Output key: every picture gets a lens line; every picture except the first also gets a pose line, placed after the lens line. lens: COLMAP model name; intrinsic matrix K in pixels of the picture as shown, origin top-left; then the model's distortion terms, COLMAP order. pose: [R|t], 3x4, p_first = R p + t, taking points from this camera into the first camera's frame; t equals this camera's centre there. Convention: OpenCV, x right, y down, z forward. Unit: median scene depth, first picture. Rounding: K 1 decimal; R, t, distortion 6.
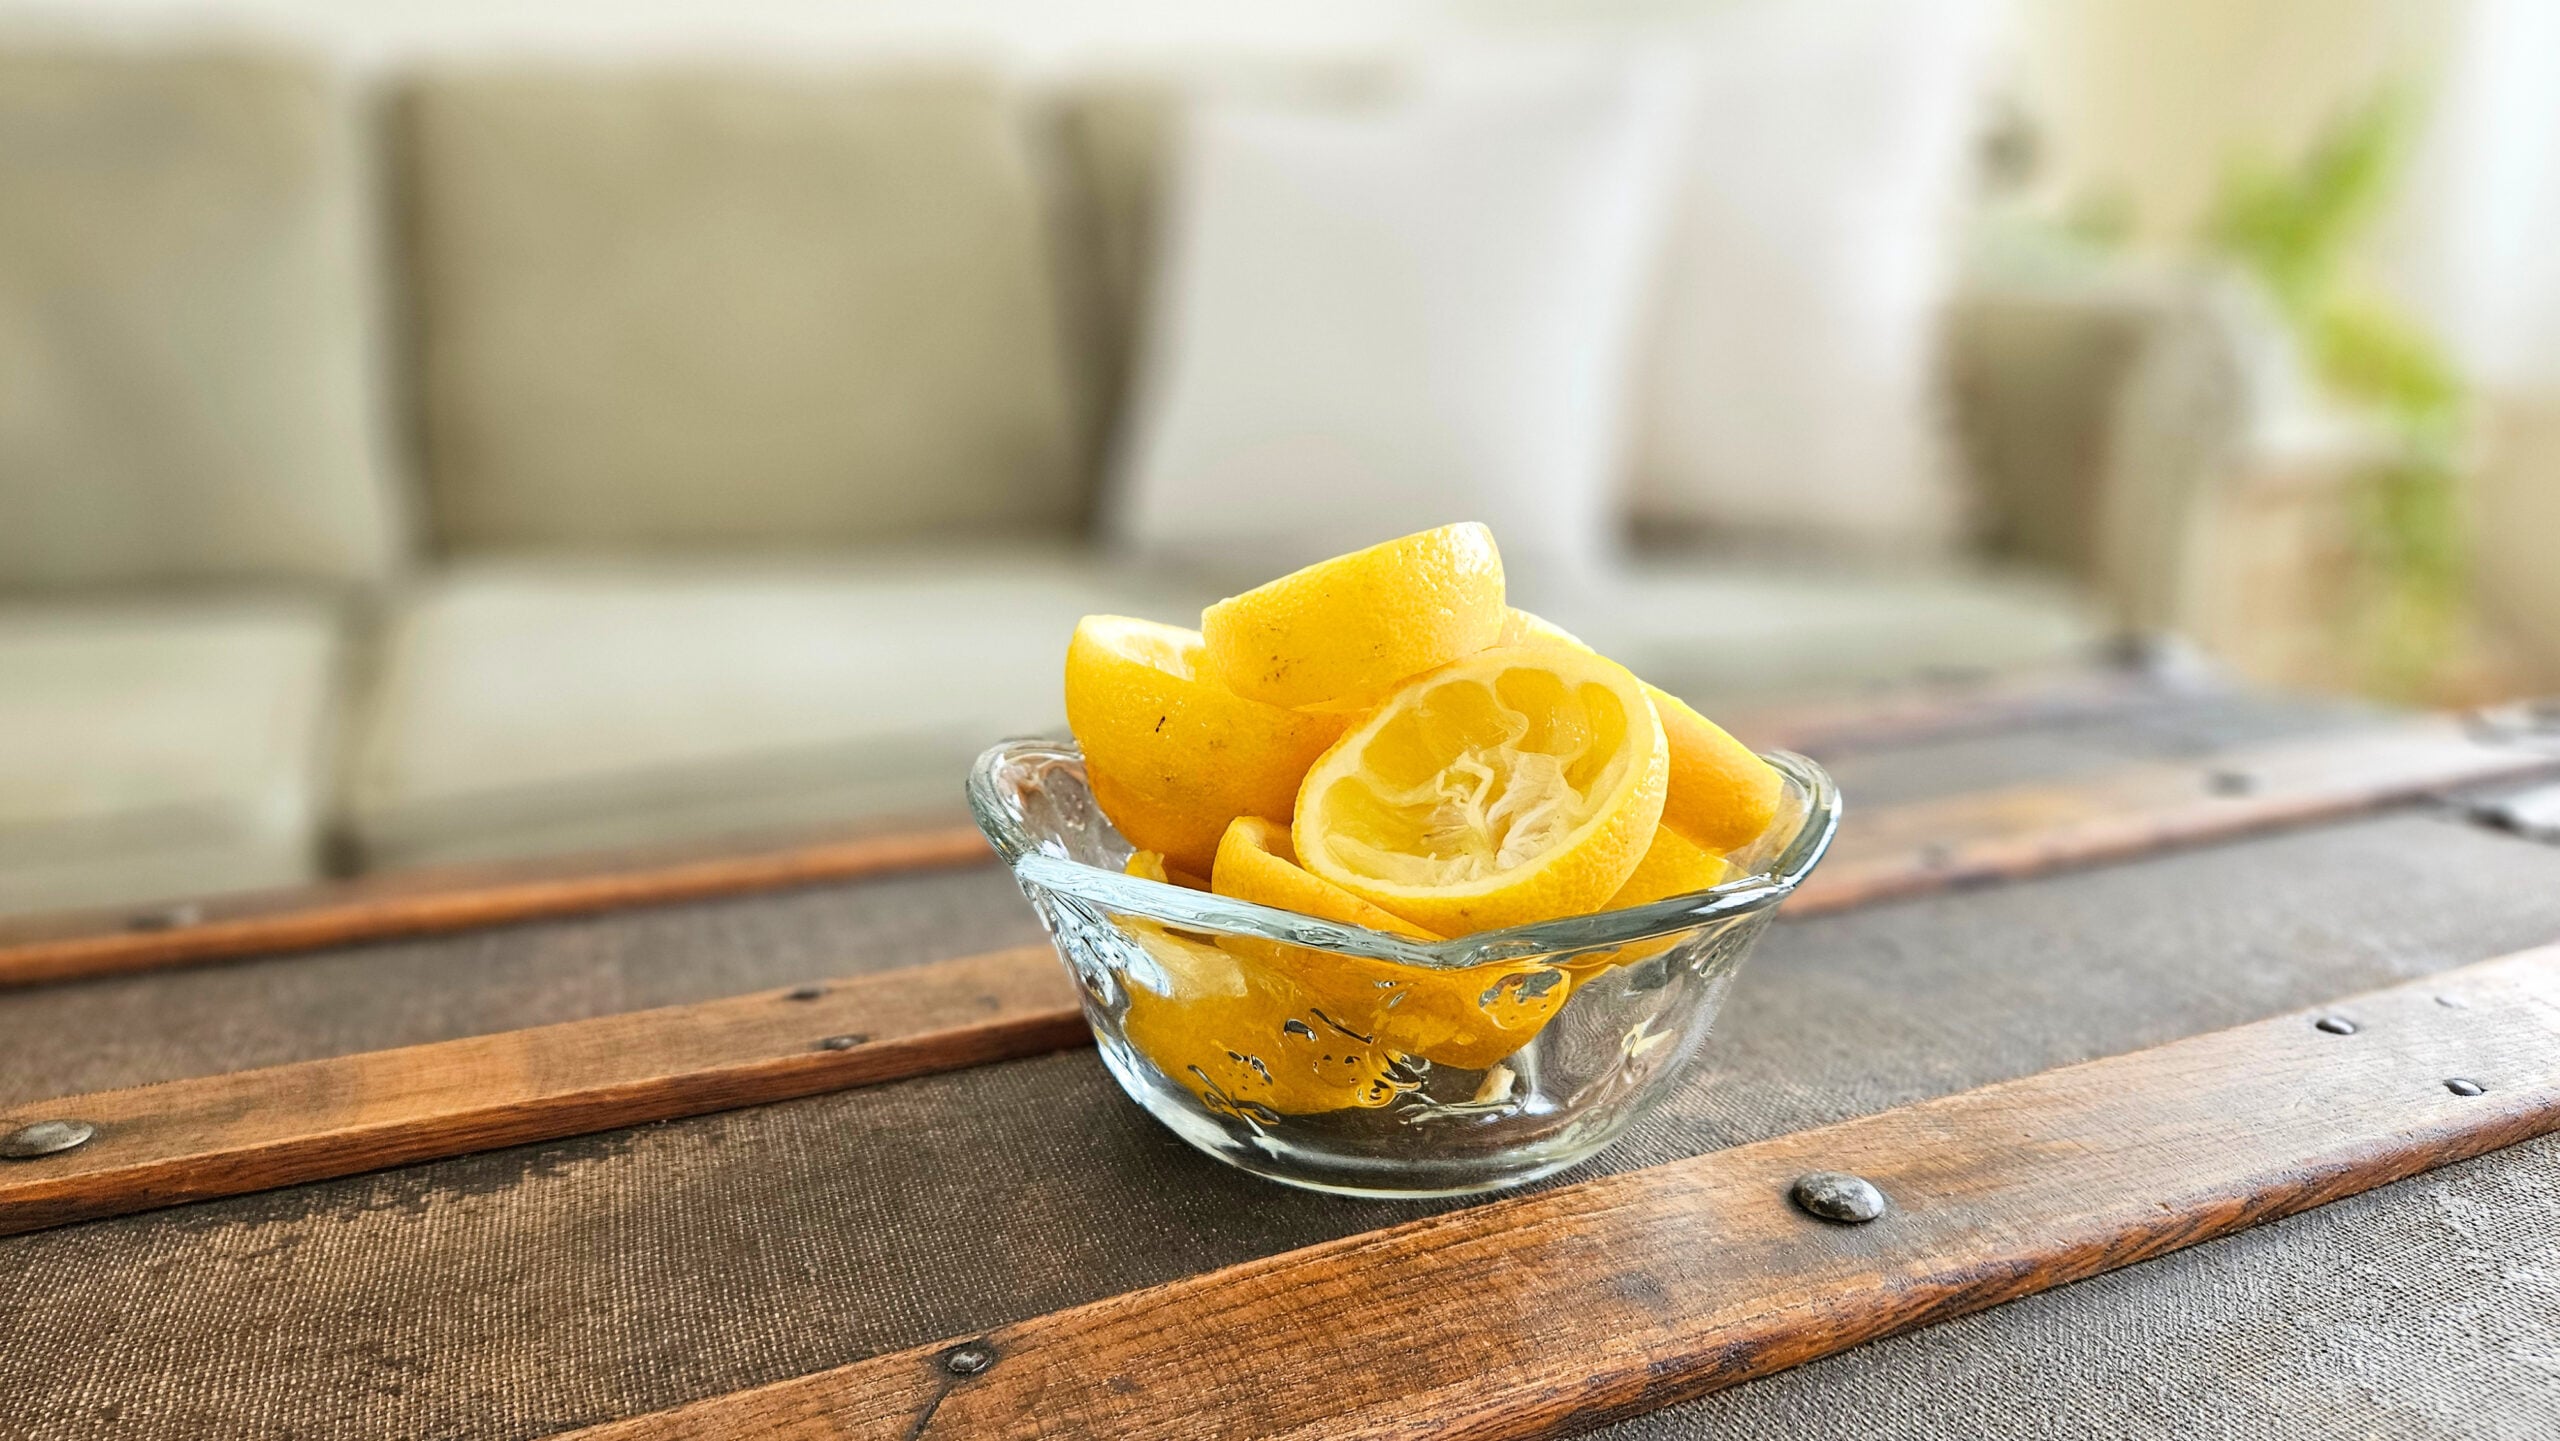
lens RADIAL K [[1768.5, 0, 1278.8], [0, 1768.5, 727.9], [0, 0, 1]] dist [0.037974, -0.051730]
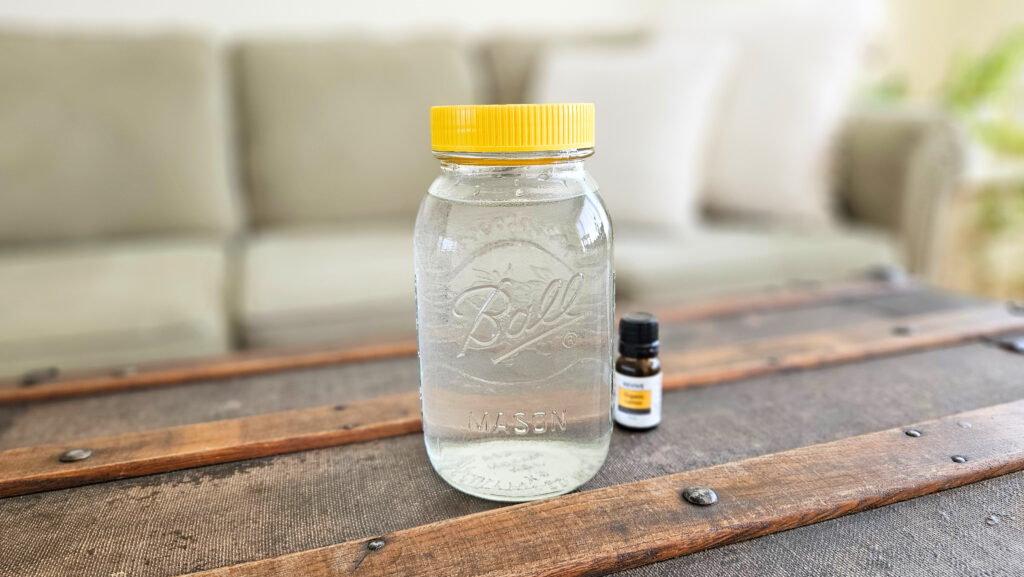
lens RADIAL K [[707.4, 0, 510.3], [0, 707.4, 300.7], [0, 0, 1]] dist [0.037974, -0.051730]
pose [[0.996313, 0.009536, -0.085256, 0.105353], [-0.007576, 0.999700, 0.023276, -0.051122], [0.085452, -0.022544, 0.996087, -0.089380]]
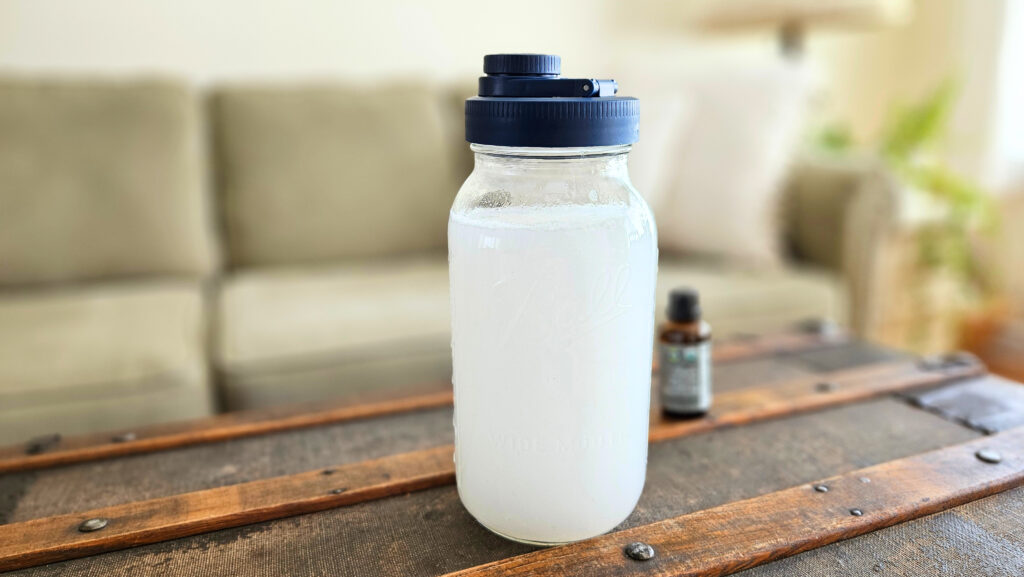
lens RADIAL K [[707.4, 0, 521.4], [0, 707.4, 291.8], [0, 0, 1]] dist [0.037974, -0.051730]
pose [[0.999576, 0.002137, -0.029039, 0.123055], [-0.002600, 0.999870, -0.015912, -0.169131], [0.029001, 0.015981, 0.999452, -0.276247]]
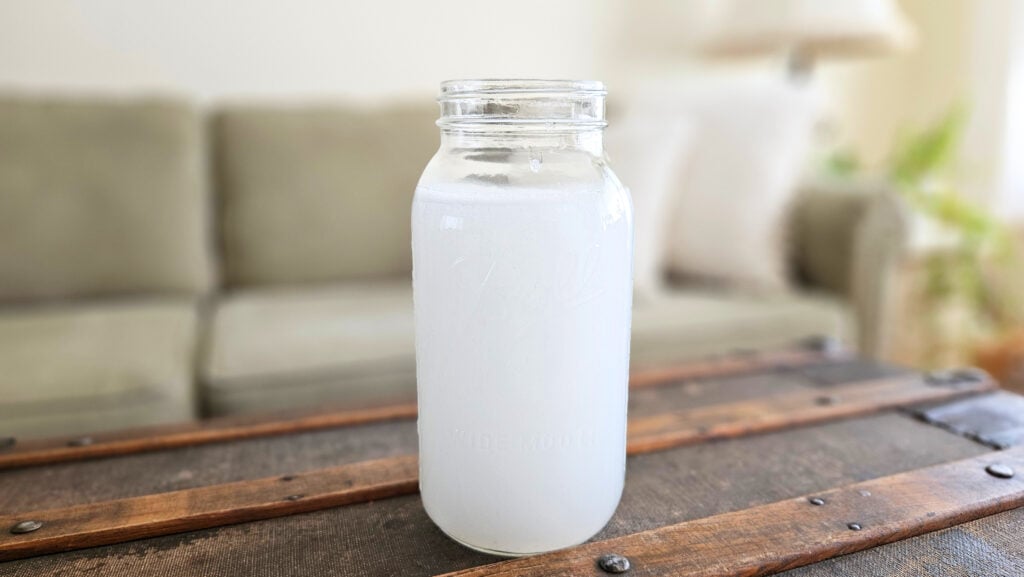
lens RADIAL K [[707.4, 0, 525.0], [0, 707.4, 287.4], [0, 0, 1]] dist [0.037974, -0.051730]
pose [[0.999062, 0.010002, -0.042121, 0.192552], [-0.012964, 0.997417, -0.070644, -0.096730], [0.041306, 0.071124, 0.996612, -0.191740]]
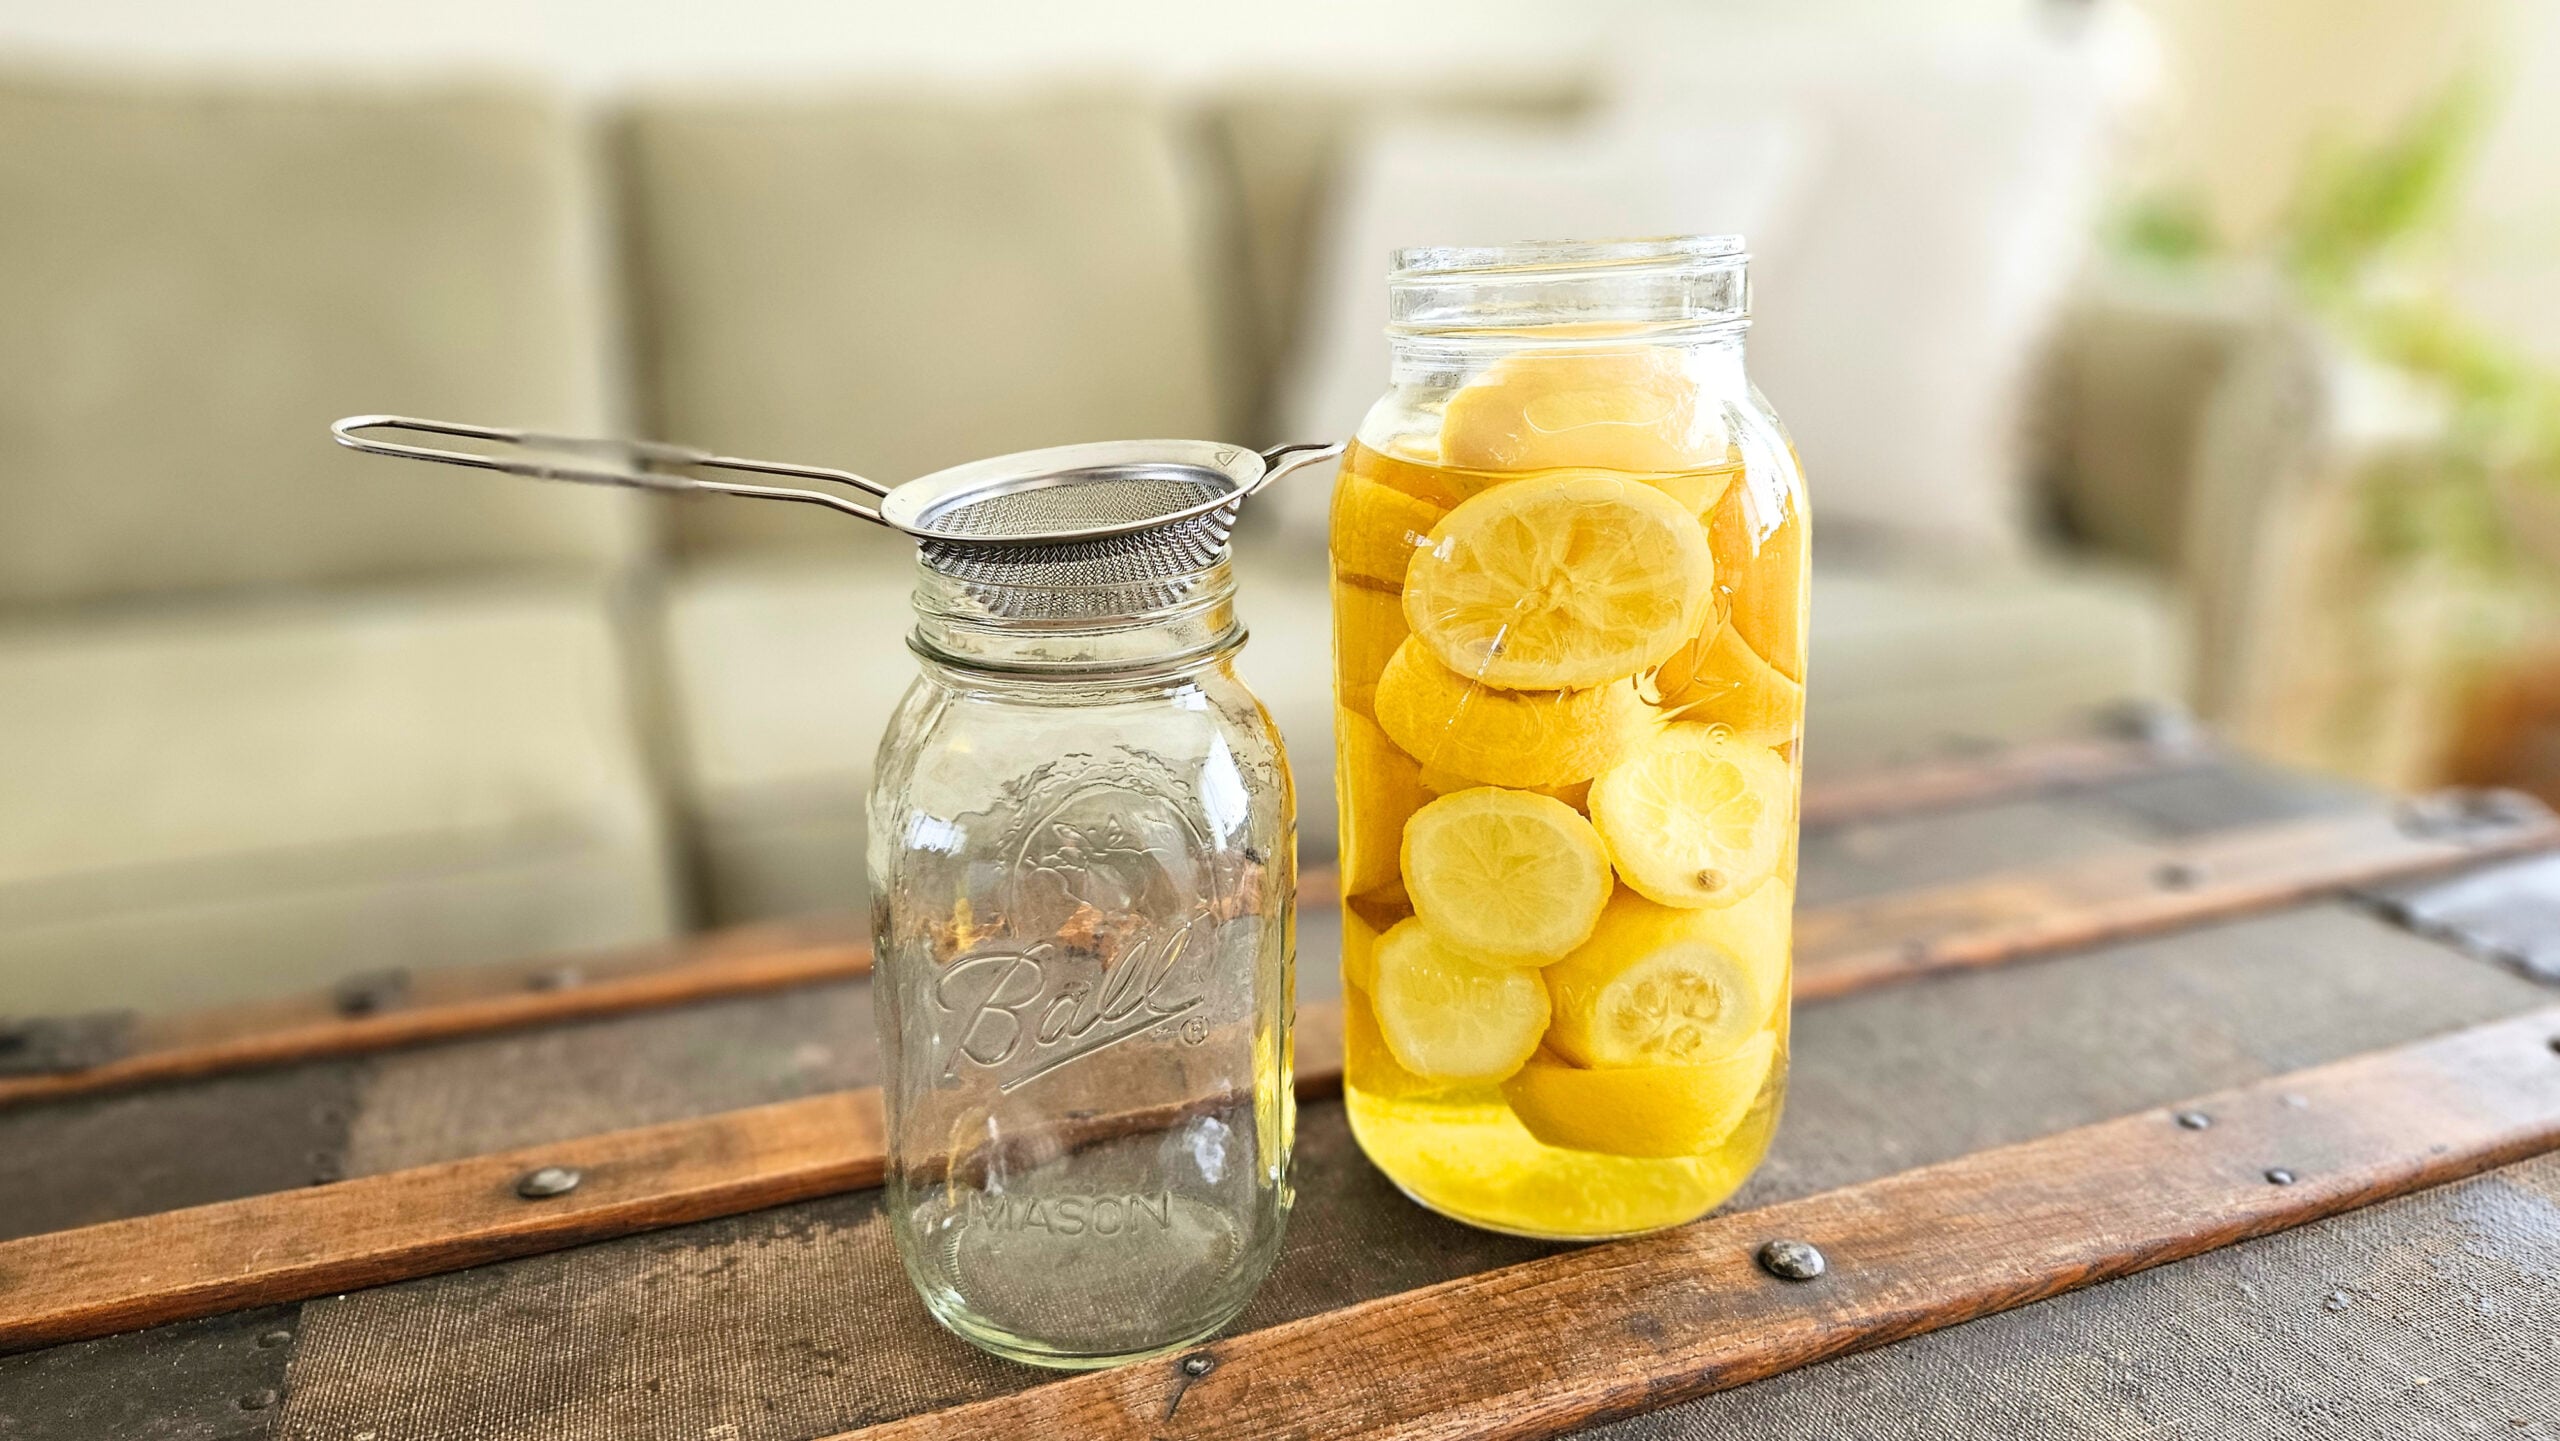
lens RADIAL K [[1768.5, 0, 1279.4], [0, 1768.5, 732.4], [0, 0, 1]] dist [0.037974, -0.051730]
pose [[0.998620, 0.012118, -0.051095, -0.025472], [-0.008967, 0.998069, 0.061466, -0.219457], [0.051741, -0.060923, 0.996800, -0.377946]]
